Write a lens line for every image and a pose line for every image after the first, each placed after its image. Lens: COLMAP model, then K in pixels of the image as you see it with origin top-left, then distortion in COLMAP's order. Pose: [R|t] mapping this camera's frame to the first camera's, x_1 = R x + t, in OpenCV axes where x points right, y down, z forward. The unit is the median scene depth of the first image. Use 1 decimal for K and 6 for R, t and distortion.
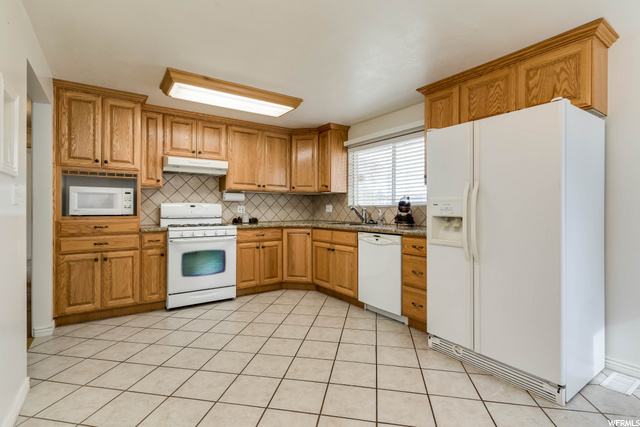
lens RADIAL K [[317.6, 0, 322.1], [0, 317.6, 210.9], [0, 0, 1]] dist [0.003100, 0.000132]
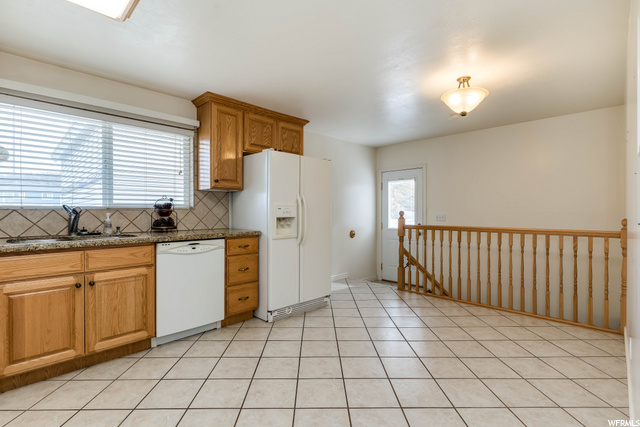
lens RADIAL K [[317.6, 0, 340.4], [0, 317.6, 210.0], [0, 0, 1]] dist [0.003100, 0.000132]
pose [[-0.246824, 0.002061, 0.969058, -0.751124], [0.008759, 0.999962, 0.000105, -0.009223], [-0.969021, 0.008514, -0.246833, 0.824909]]
